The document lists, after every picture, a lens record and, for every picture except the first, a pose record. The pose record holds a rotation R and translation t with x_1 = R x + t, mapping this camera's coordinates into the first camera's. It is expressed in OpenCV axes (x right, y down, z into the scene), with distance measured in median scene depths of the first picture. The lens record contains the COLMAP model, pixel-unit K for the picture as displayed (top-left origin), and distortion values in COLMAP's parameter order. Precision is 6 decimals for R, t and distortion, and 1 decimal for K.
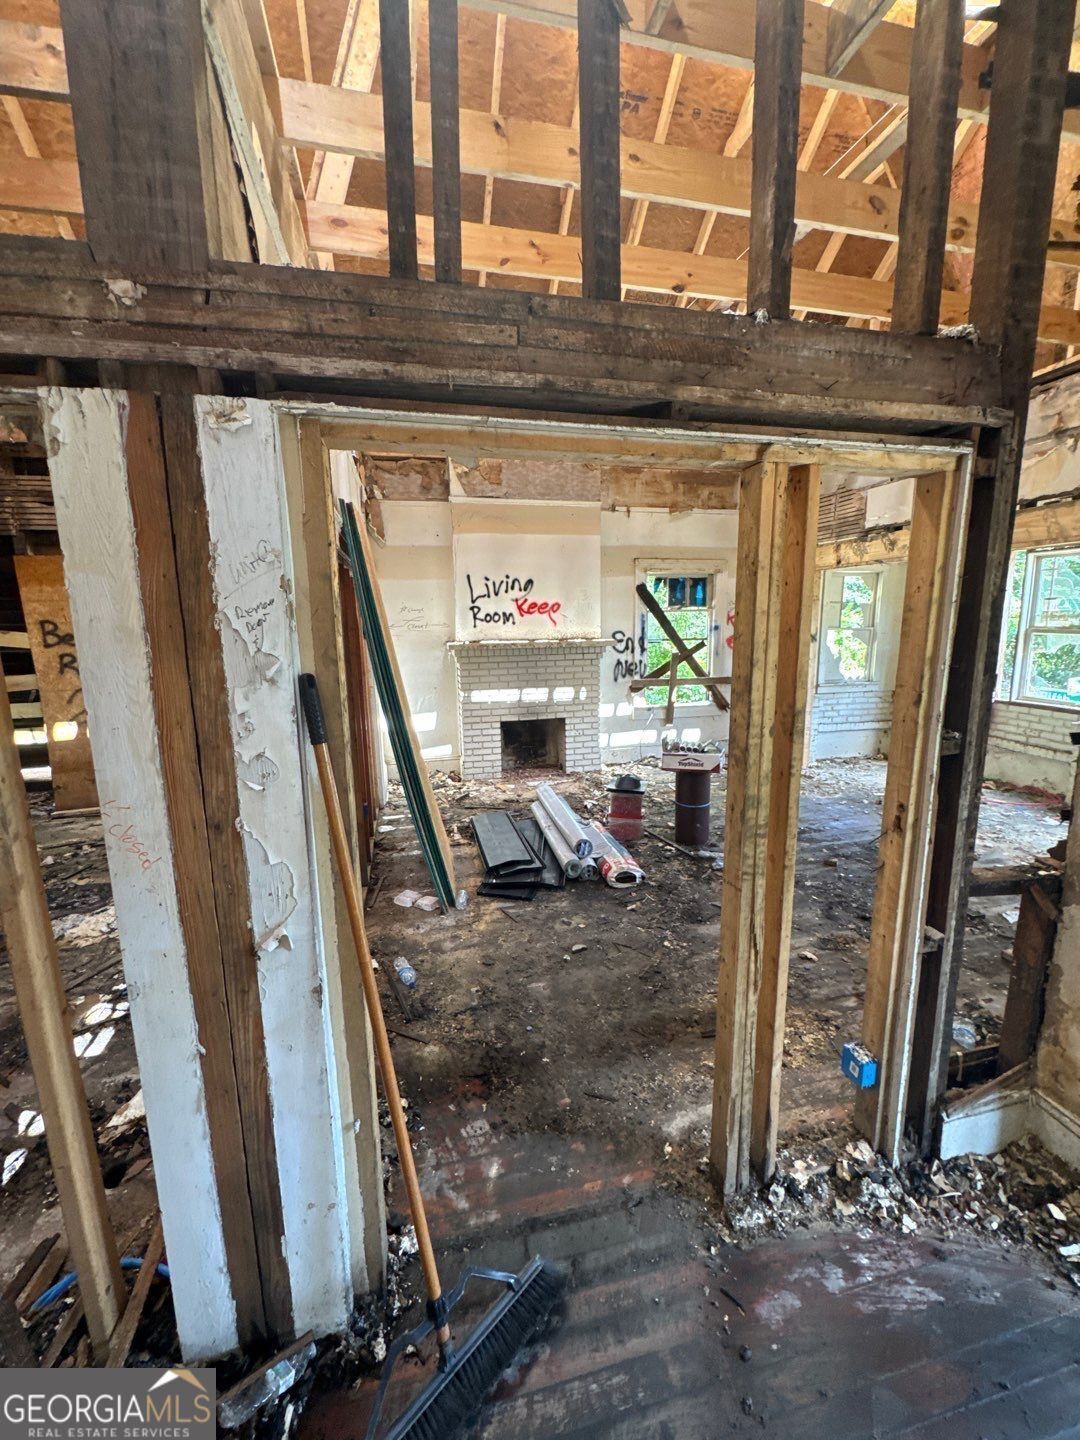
lens RADIAL K [[575.1, 0, 542.3], [0, 575.1, 719.4], [0, 0, 1]] dist [-0.003247, 0.000545]
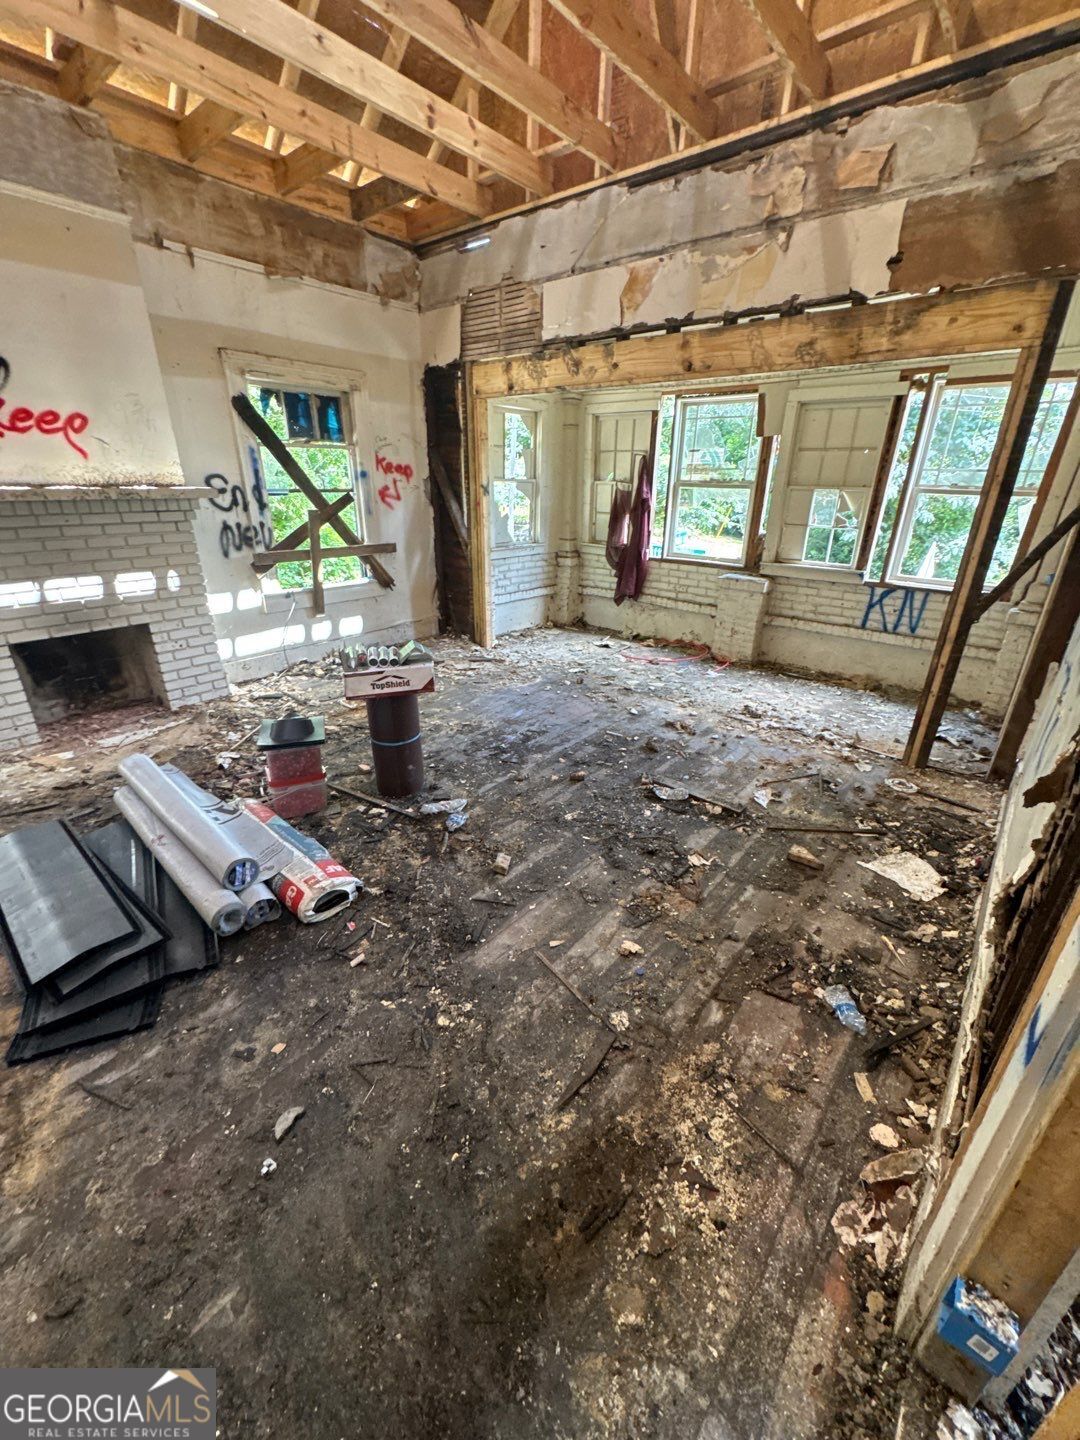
lens RADIAL K [[575.1, 0, 543.8], [0, 575.1, 719.0], [0, 0, 1]] dist [-0.003247, 0.000545]
pose [[0.804788, -0.206214, 0.556590, 0.019625], [0.077347, 0.966149, 0.246117, -0.024554], [-0.588501, -0.155022, 0.793495, 0.280941]]
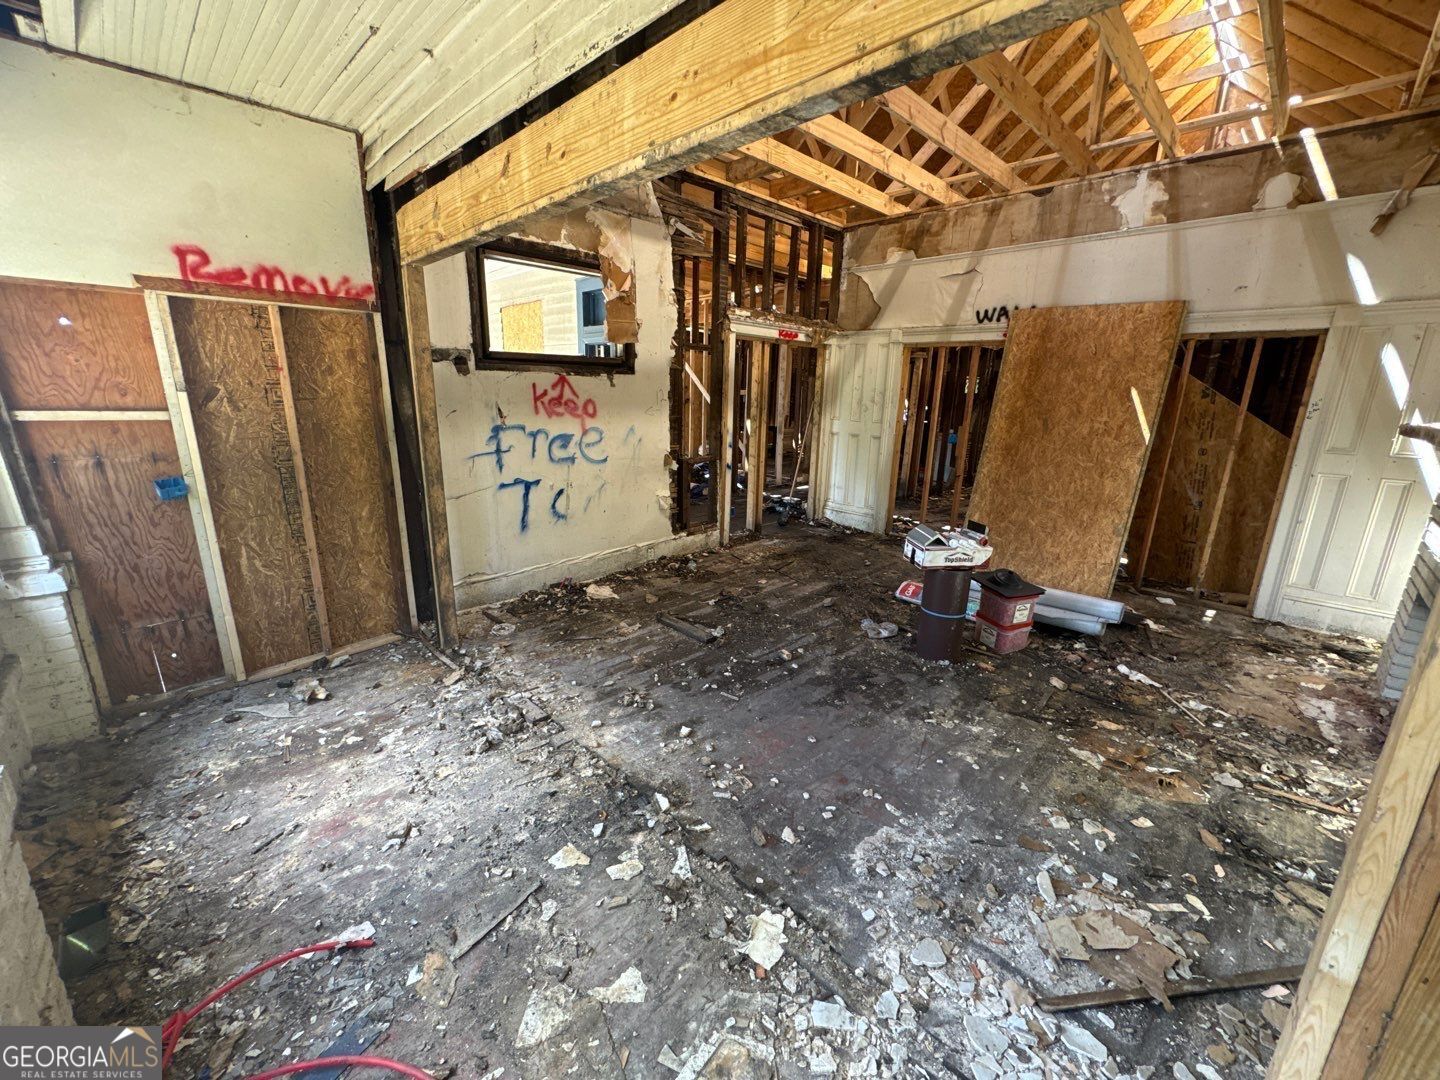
lens RADIAL K [[575.1, 0, 721.7], [0, 575.1, 539.6], [0, 0, 1]] dist [-0.003247, 0.000545]
pose [[-0.848187, 0.127779, -0.514054, 0.729917], [-0.104048, 0.911371, 0.398218, -0.182269], [0.519378, 0.391249, -0.759717, 1.120873]]
